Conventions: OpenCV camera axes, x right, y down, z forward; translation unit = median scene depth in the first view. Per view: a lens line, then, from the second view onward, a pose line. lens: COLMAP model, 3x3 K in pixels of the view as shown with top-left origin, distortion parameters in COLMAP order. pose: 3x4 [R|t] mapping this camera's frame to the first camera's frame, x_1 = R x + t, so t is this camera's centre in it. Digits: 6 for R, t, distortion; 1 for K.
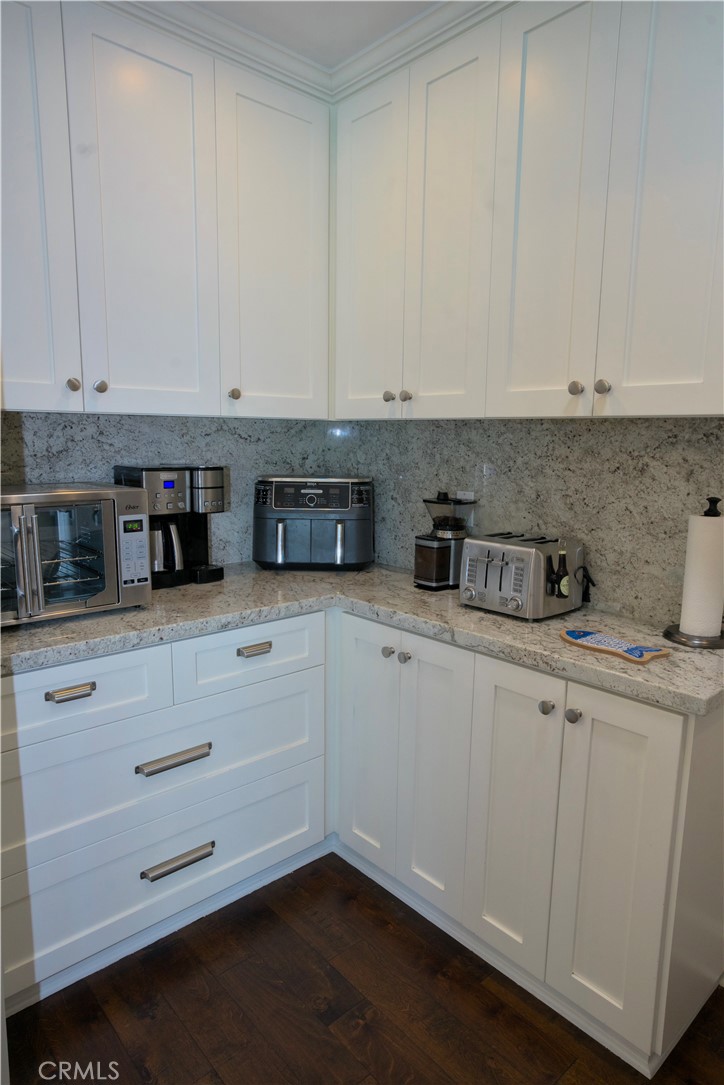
lens RADIAL K [[668.2, 0, 361.7], [0, 668.2, 546.4], [0, 0, 1]] dist [0.000026, -0.000002]
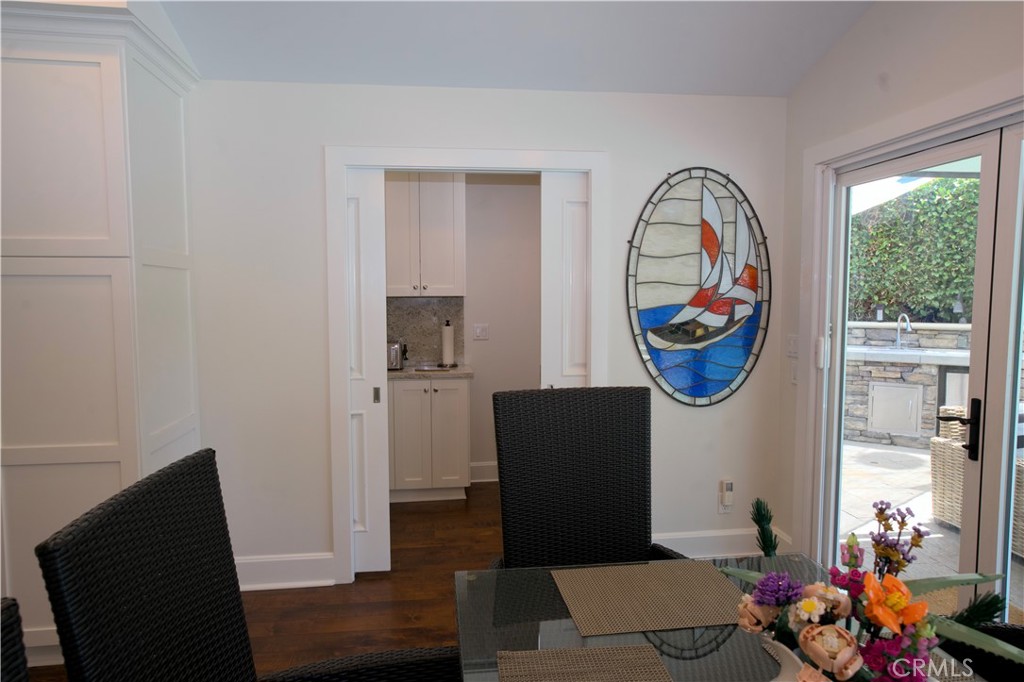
lens RADIAL K [[630.6, 0, 512.3], [0, 630.6, 340.9], [0, 0, 1]] dist [0.000026, -0.000002]
pose [[0.560319, -0.075573, 0.824822, -1.786755], [0.150649, 0.988517, -0.011768, 0.106503], [-0.814462, 0.130852, 0.565270, -0.942879]]
